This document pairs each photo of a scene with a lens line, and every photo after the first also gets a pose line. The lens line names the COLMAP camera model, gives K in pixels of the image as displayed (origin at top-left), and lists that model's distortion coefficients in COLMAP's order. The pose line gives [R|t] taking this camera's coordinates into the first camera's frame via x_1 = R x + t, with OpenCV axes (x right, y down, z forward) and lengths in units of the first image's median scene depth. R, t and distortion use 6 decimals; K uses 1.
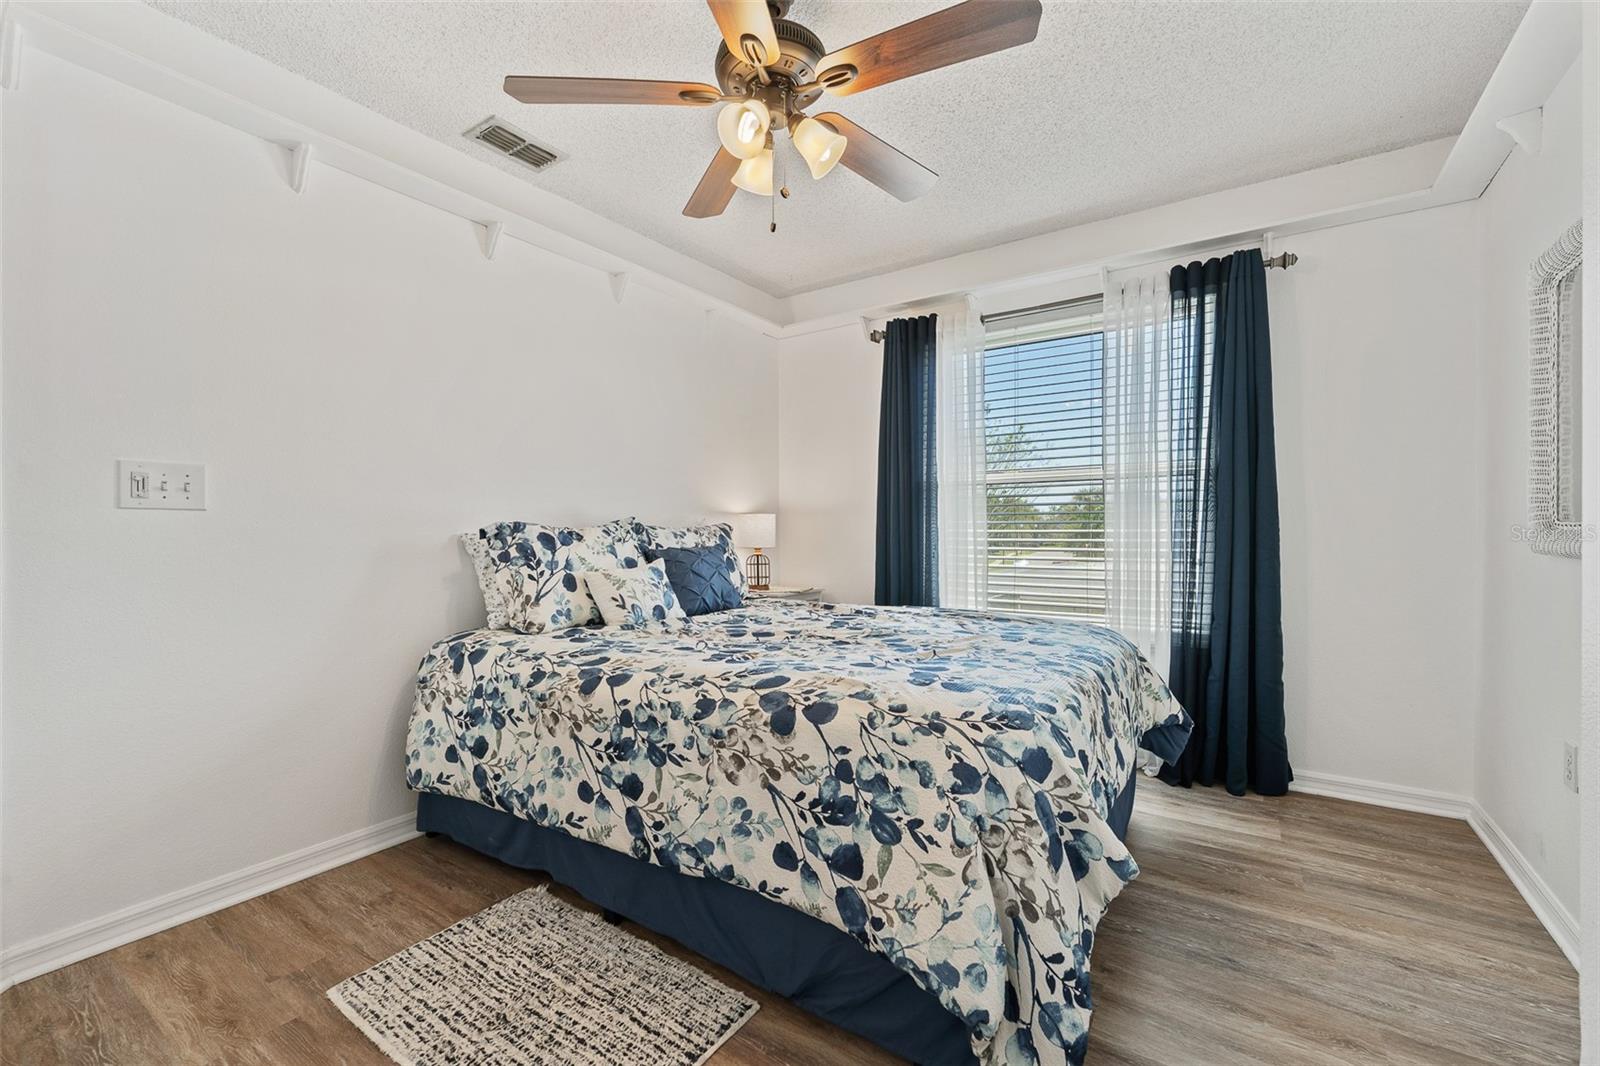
lens RADIAL K [[649.1, 0, 802.8], [0, 649.1, 533.7], [0, 0, 1]] dist [0.001882, -0.000644]
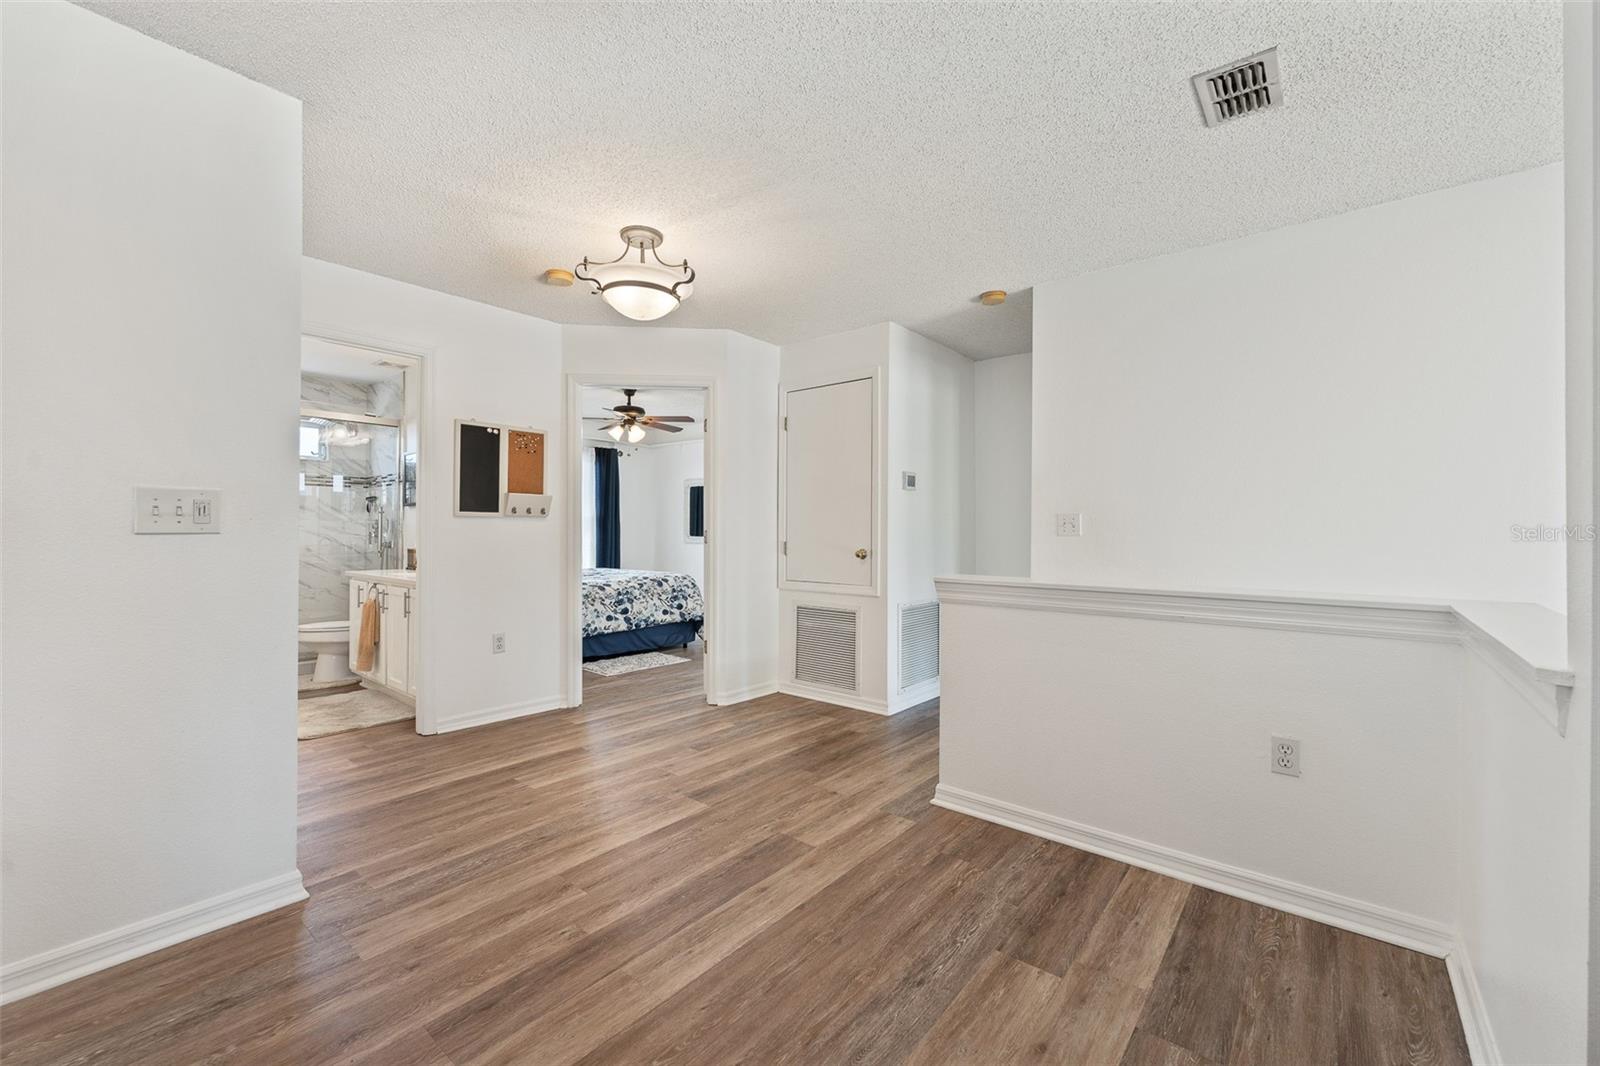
lens RADIAL K [[649.1, 0, 802.8], [0, 649.1, 532.1], [0, 0, 1]] dist [0.001882, -0.000644]
pose [[0.137760, 0.004869, 0.990454, -3.930591], [0.020359, 0.999763, -0.007746, 0.000841], [-0.990256, 0.021232, 0.137628, -0.507828]]
